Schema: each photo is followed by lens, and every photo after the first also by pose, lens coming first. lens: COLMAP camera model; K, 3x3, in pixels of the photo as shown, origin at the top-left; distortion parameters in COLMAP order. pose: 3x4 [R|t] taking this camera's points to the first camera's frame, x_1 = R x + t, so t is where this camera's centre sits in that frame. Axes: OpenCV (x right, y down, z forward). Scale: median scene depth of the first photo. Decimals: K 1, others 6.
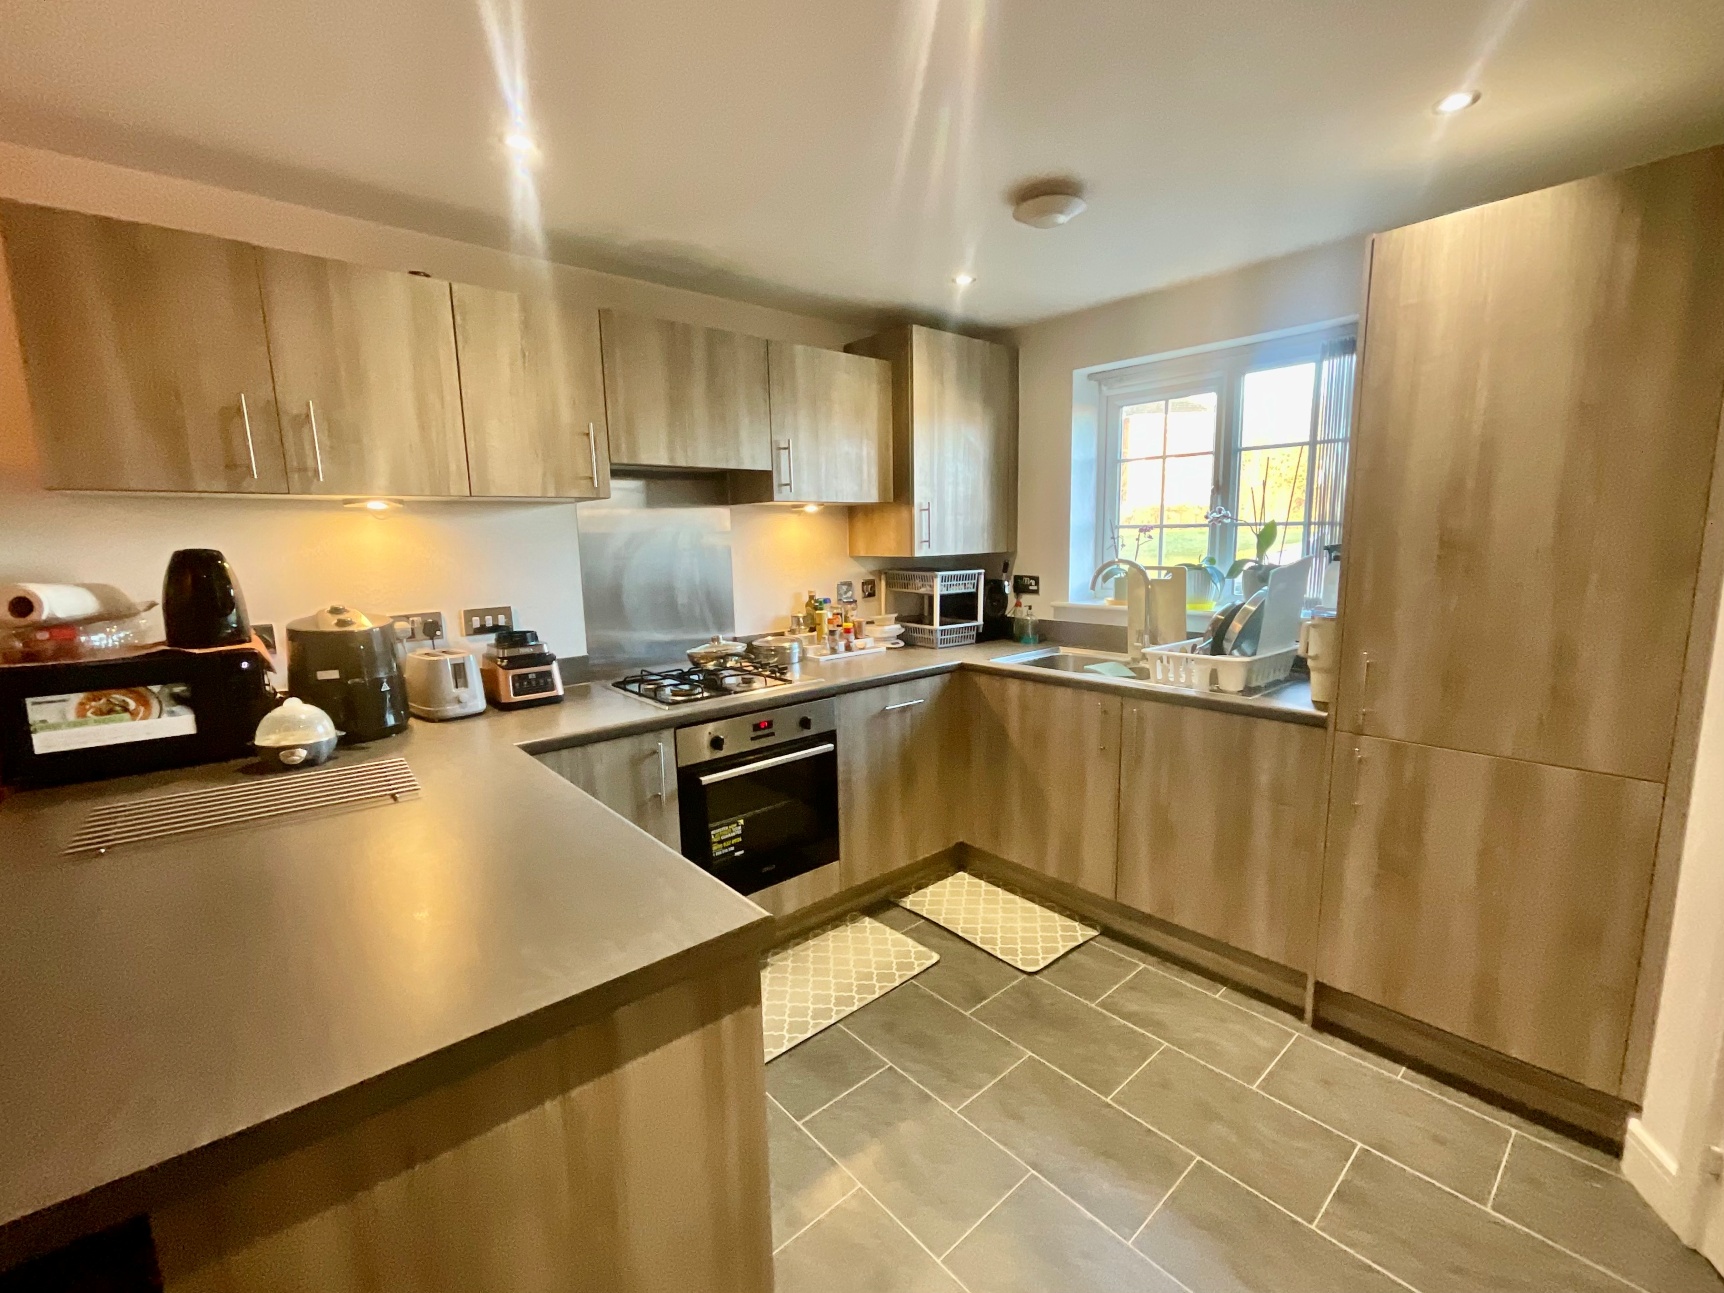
lens RADIAL K [[730.7, 0, 858.3], [0, 730.7, 647.0], [0, 0, 1]] dist [-0.008542, -0.000307]
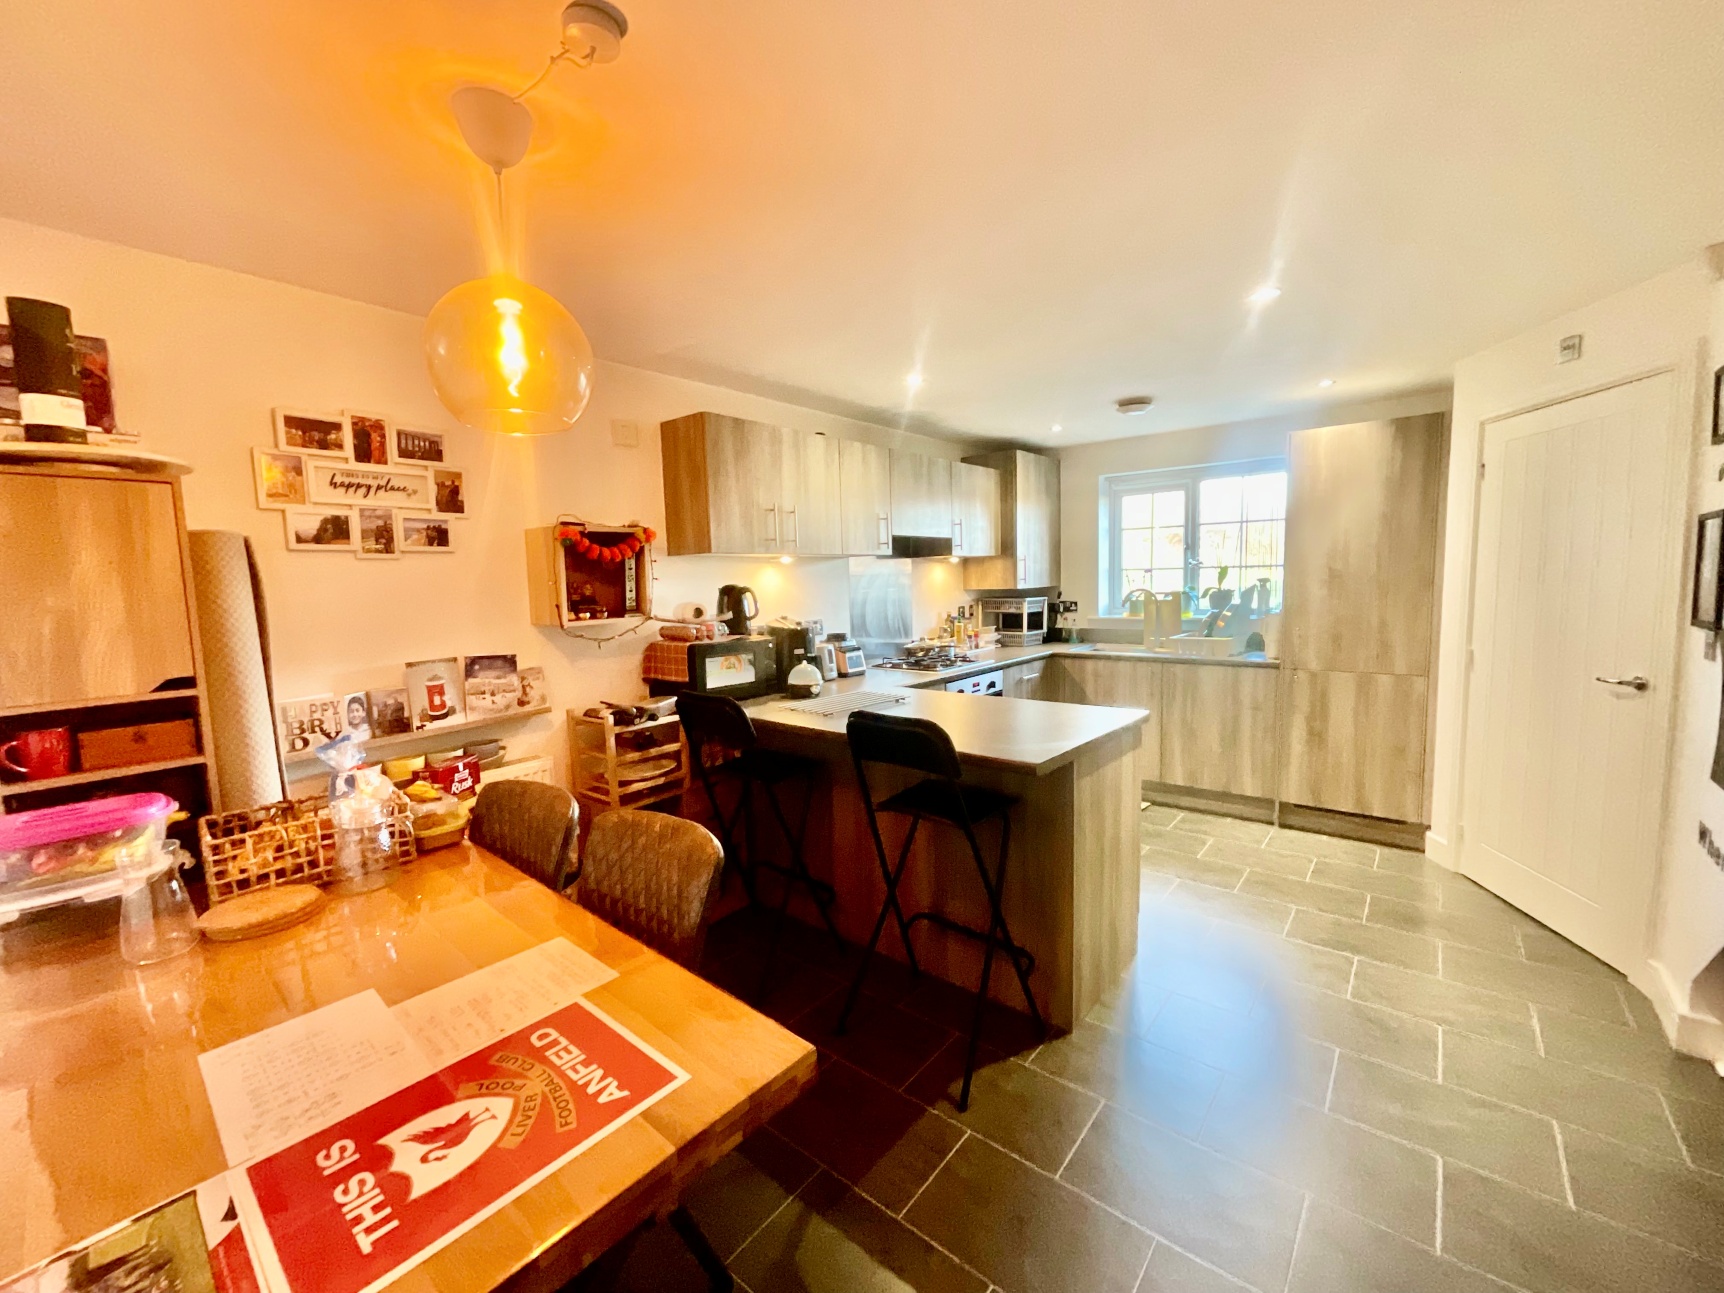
lens RADIAL K [[696.7, 0, 863.4], [0, 696.7, 647.5], [0, 0, 1]] dist [-0.001313, 0.000184]
pose [[0.986370, -0.024411, 0.162723, -0.587368], [0.033346, 0.998069, -0.052410, 0.086399], [-0.161130, 0.057122, 0.985279, -0.522172]]
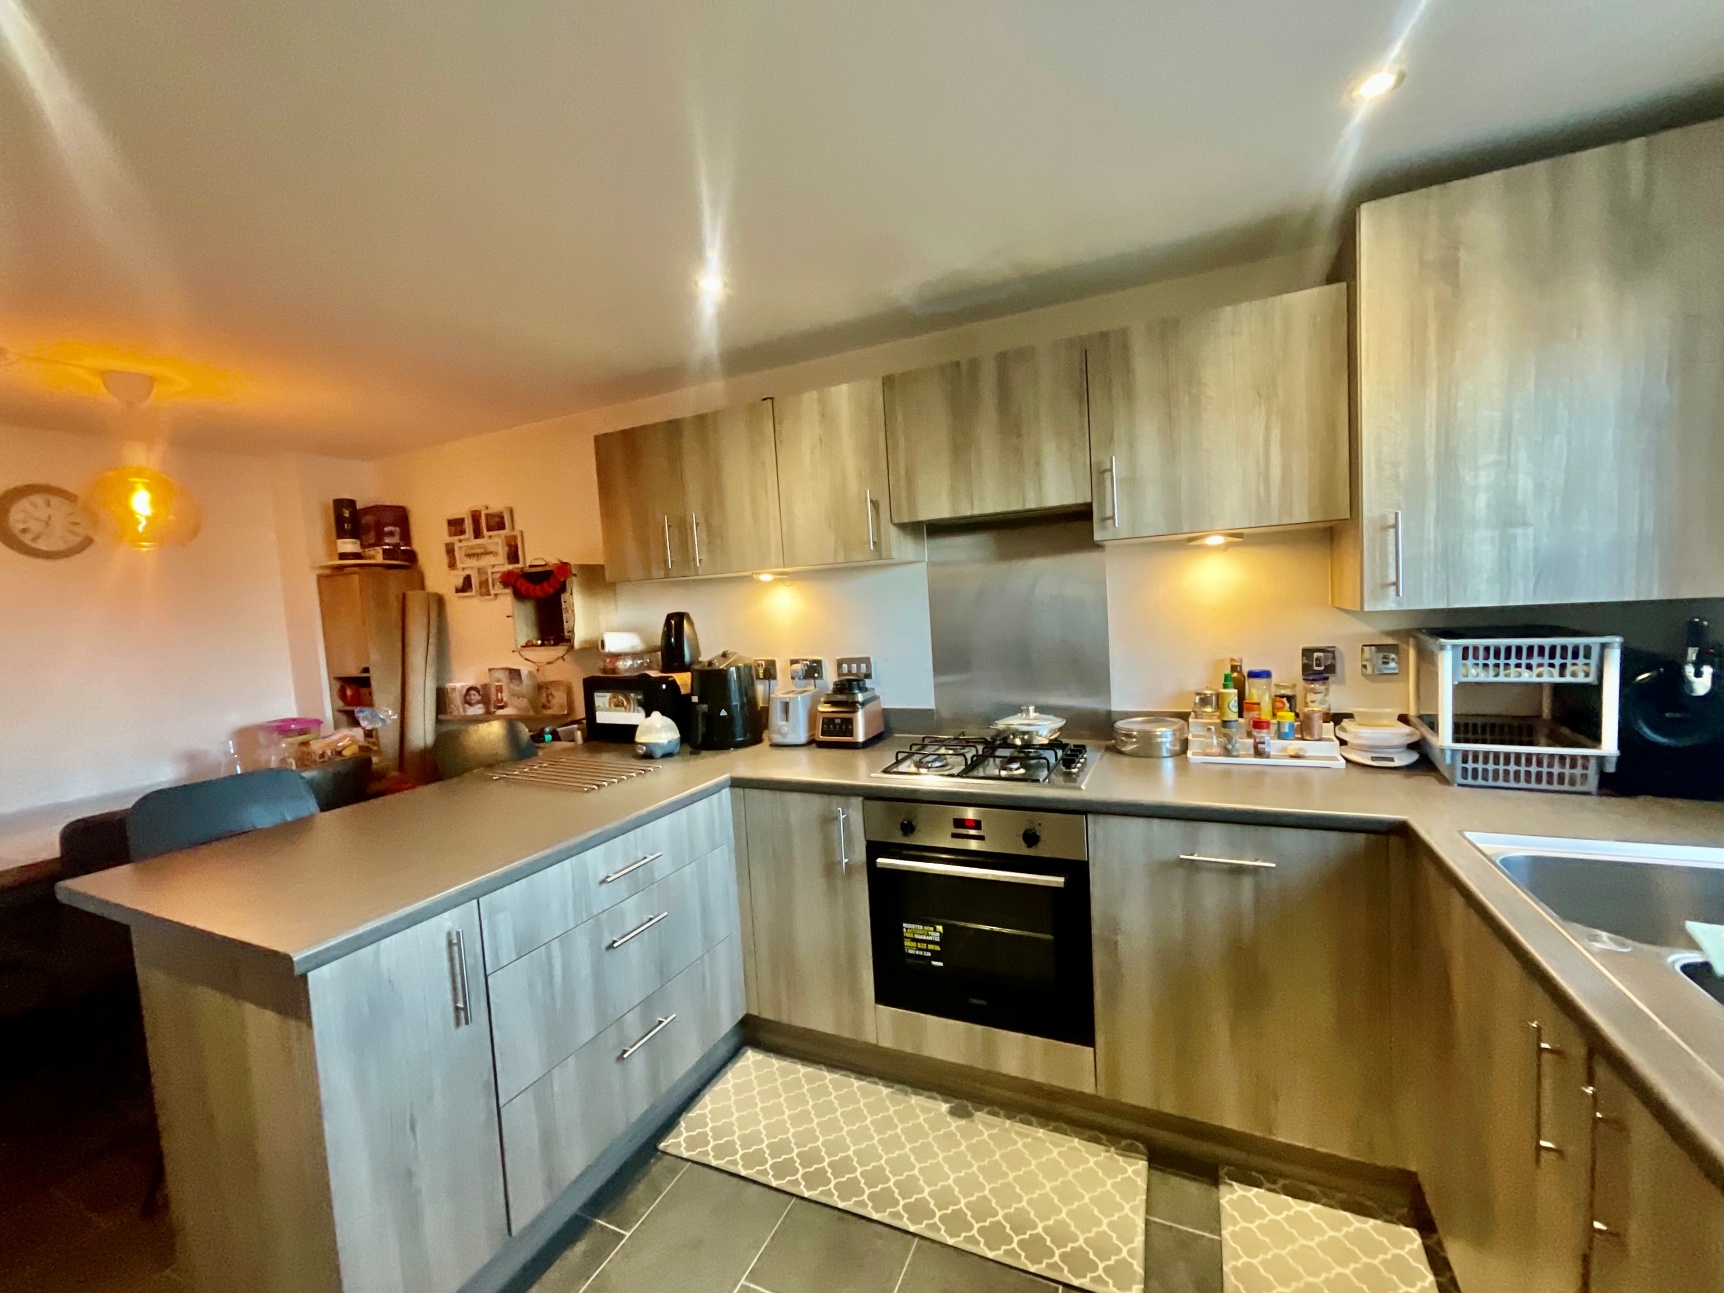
lens RADIAL K [[713.7, 0, 873.6], [0, 713.7, 645.8], [0, 0, 1]] dist [-0.002205, -0.000045]
pose [[0.412780, 0.056672, -0.909066, 0.483151], [-0.085816, 0.996043, 0.023128, -0.089868], [0.906779, 0.068465, 0.416010, 0.496211]]
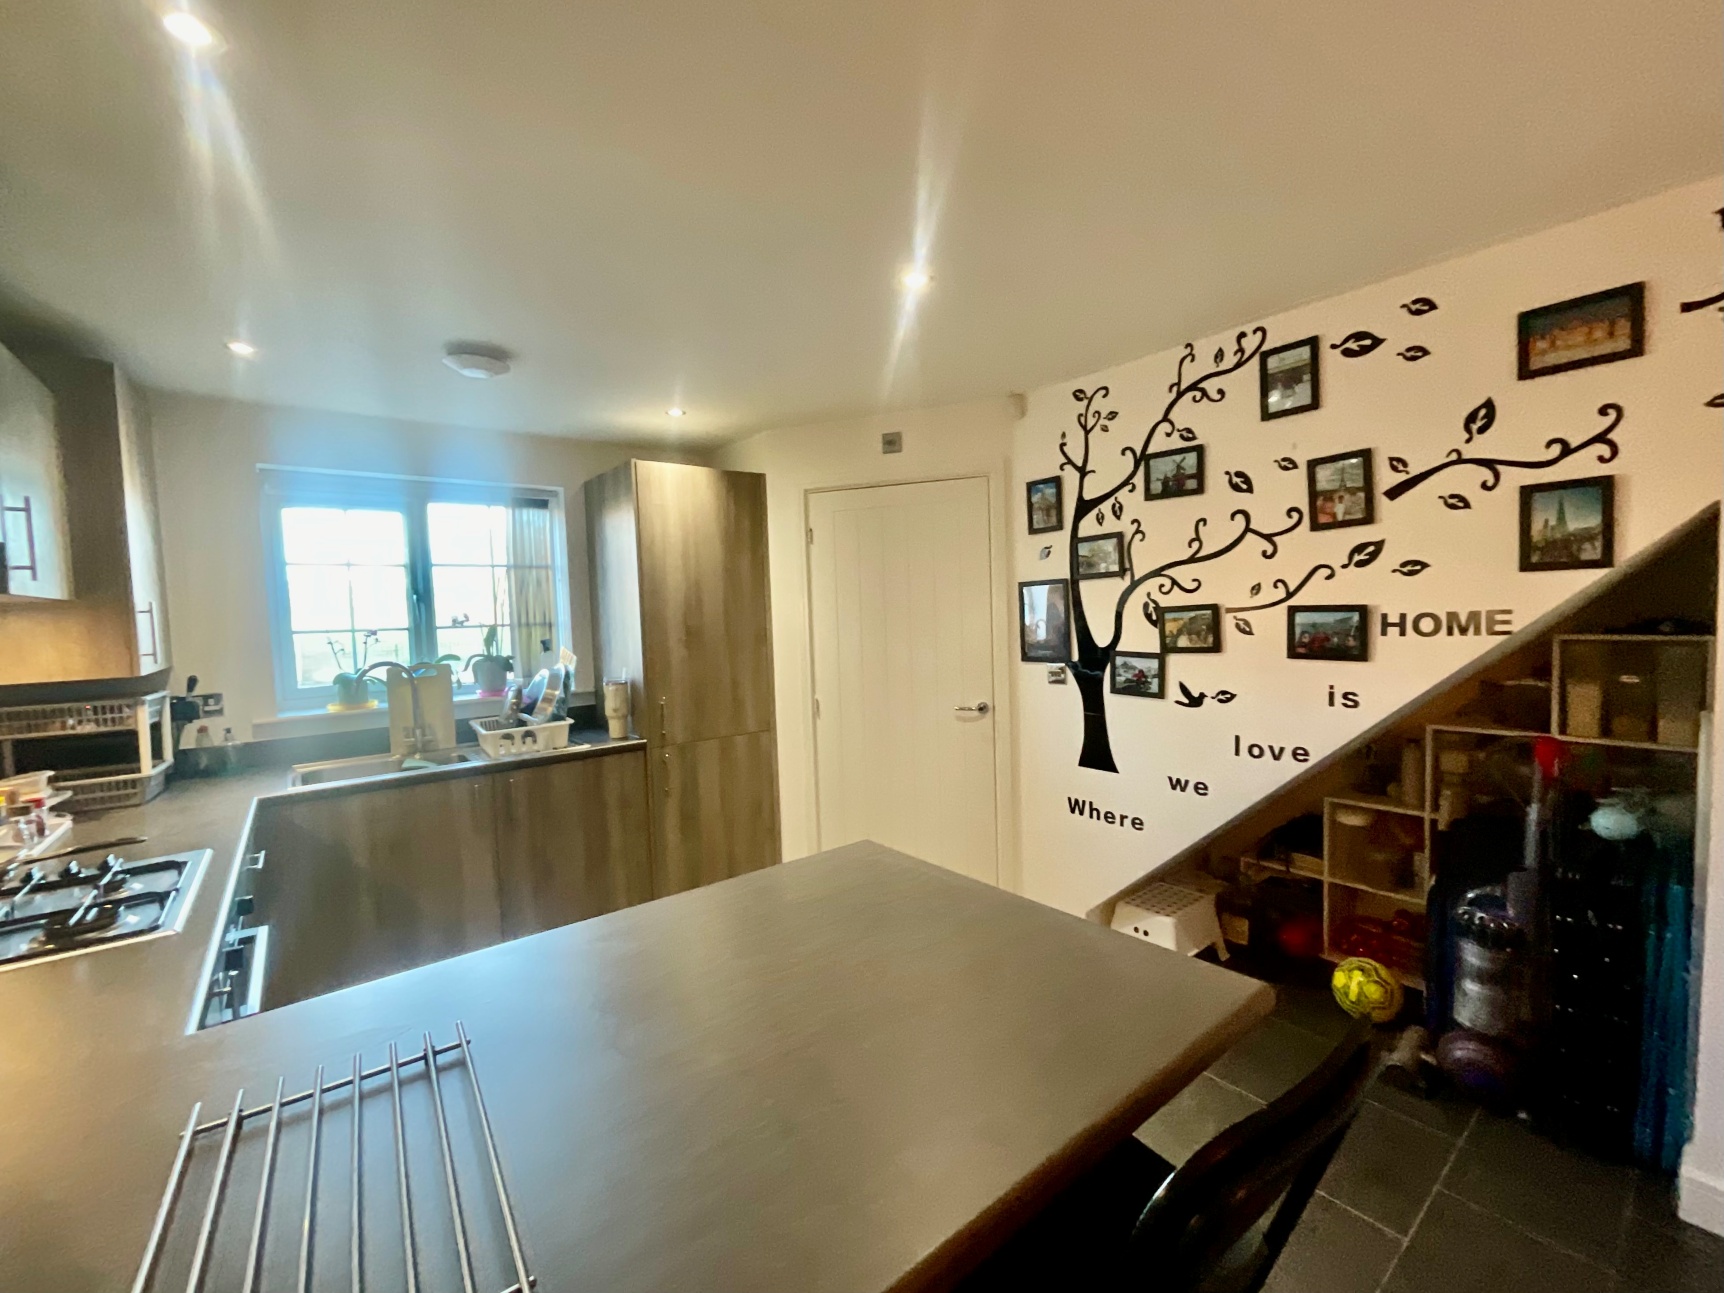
lens RADIAL K [[696.7, 0, 863.4], [0, 696.7, 647.5], [0, 0, 1]] dist [-0.001313, 0.000184]
pose [[0.038618, -0.039308, 0.998481, -0.649700], [0.180290, 0.983102, 0.031730, -0.053447], [-0.982855, 0.178791, 0.045053, 0.314382]]
